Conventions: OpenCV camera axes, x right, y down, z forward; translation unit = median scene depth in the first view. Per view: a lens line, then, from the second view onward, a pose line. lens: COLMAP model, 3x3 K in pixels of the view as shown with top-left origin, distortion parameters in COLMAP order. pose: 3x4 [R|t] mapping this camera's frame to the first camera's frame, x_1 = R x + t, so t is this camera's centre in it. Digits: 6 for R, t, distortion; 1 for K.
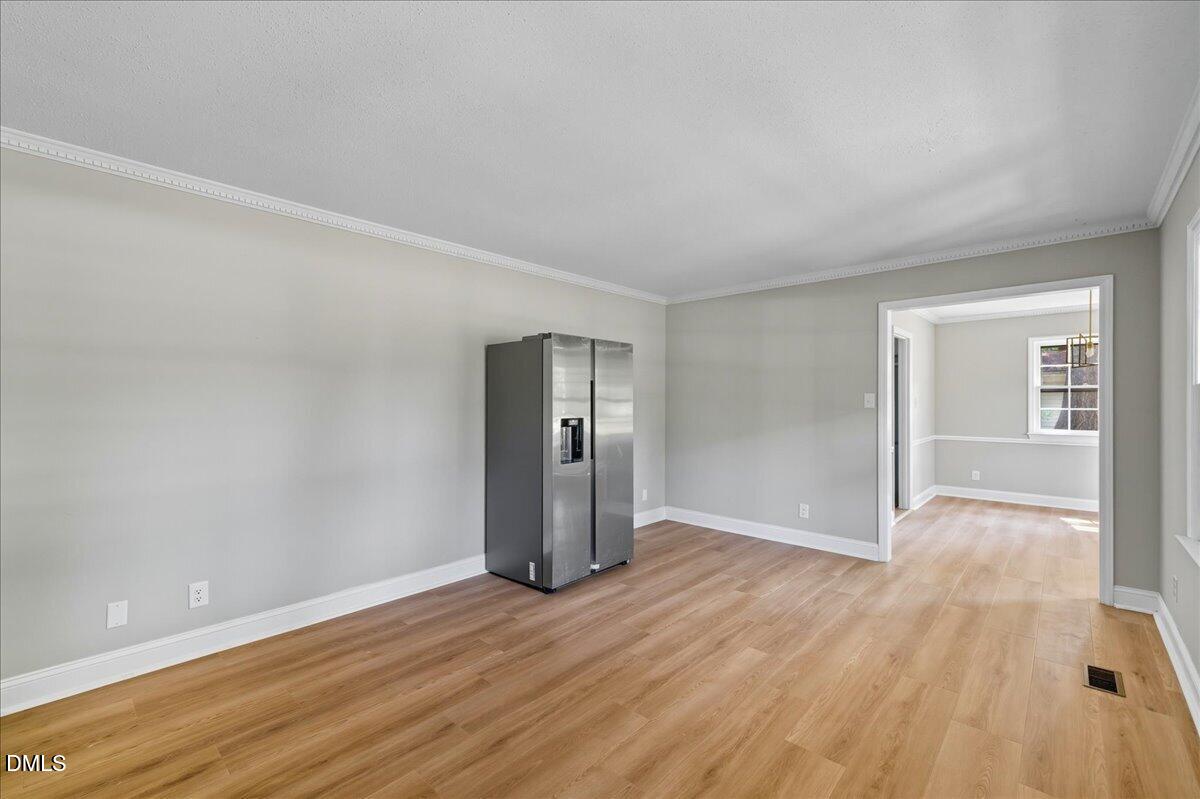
lens RADIAL K [[505.1, 0, 600.0], [0, 505.1, 399.5], [0, 0, 1]] dist [0.013841, 0.000265]
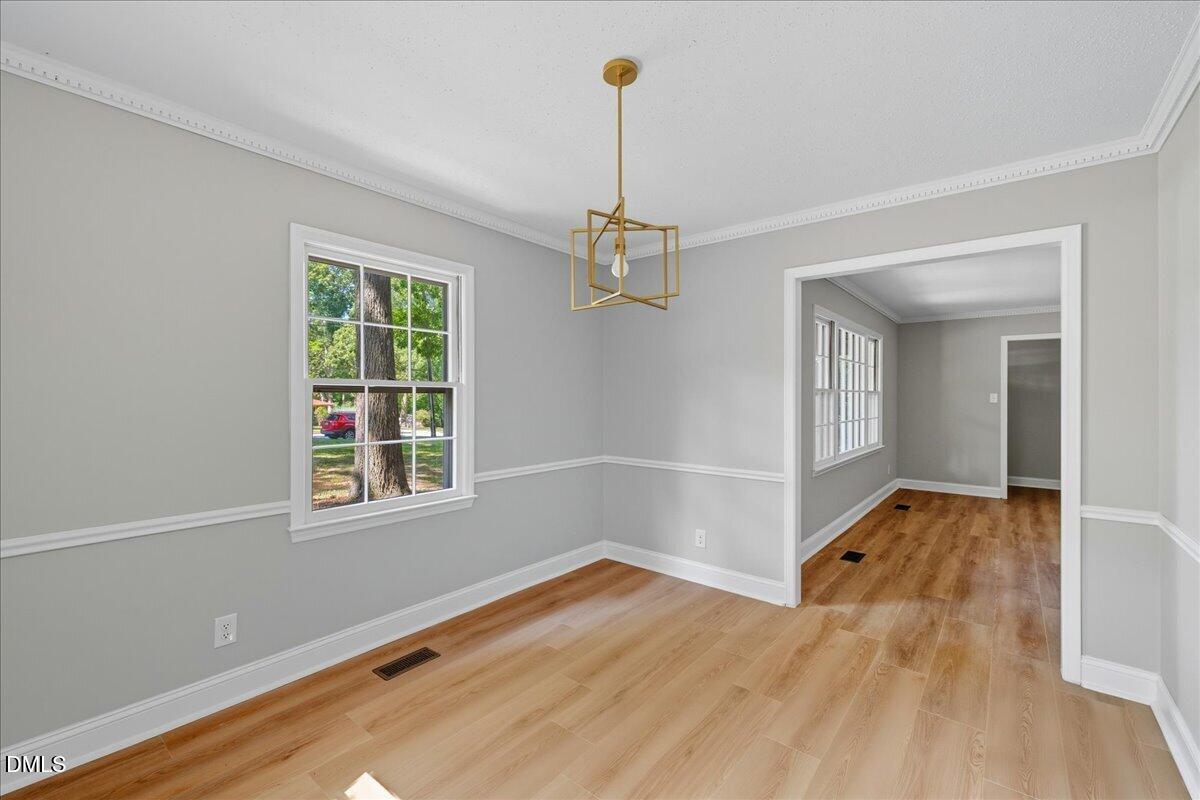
lens RADIAL K [[505.4, 0, 589.1], [0, 505.4, 395.3], [0, 0, 1]] dist [0.008873, -0.000487]
pose [[-0.998814, -0.003451, -0.048569, 2.001334], [-0.003163, 0.999977, -0.006004, 0.011457], [0.048589, -0.005844, -0.998802, 2.738891]]
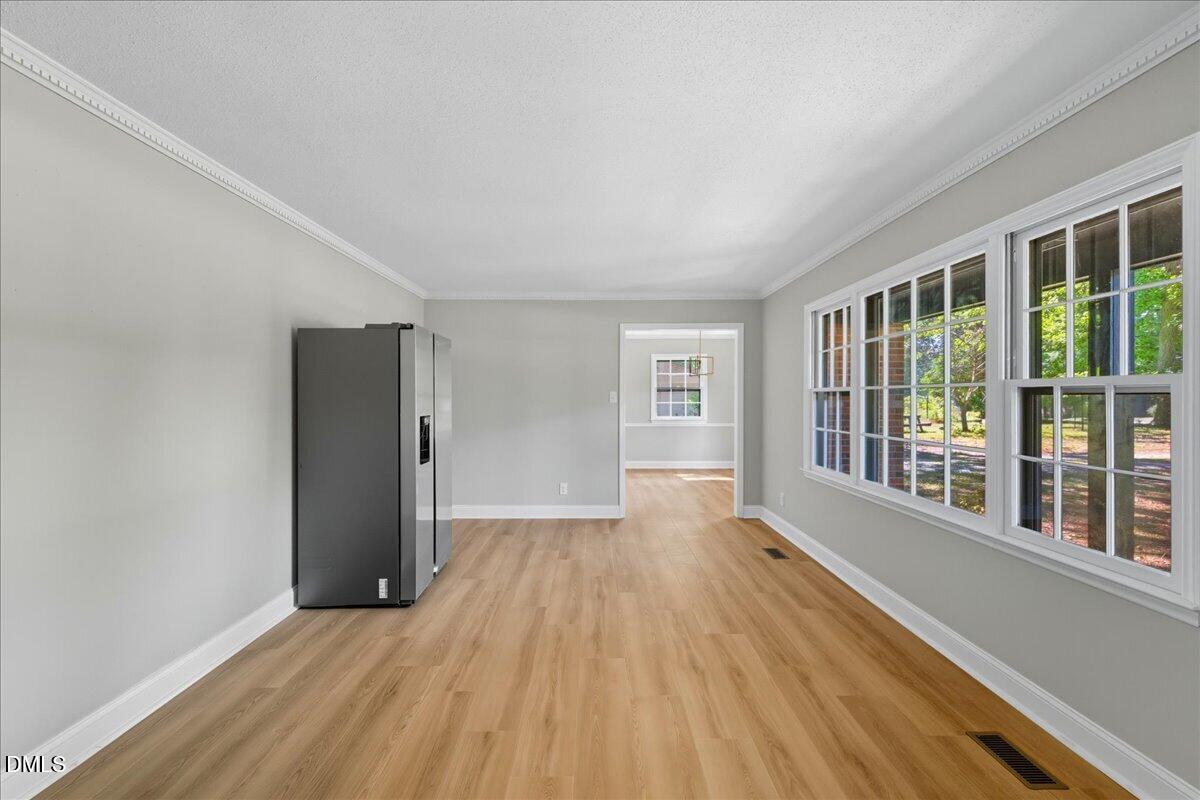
lens RADIAL K [[505.1, 0, 600.0], [0, 505.1, 400.0], [0, 0, 1]] dist [0.013841, 0.000265]
pose [[0.732254, -0.002701, 0.681026, -0.461675], [-0.004603, 0.999950, 0.008915, -0.002435], [-0.681016, -0.009663, 0.732205, 0.087761]]
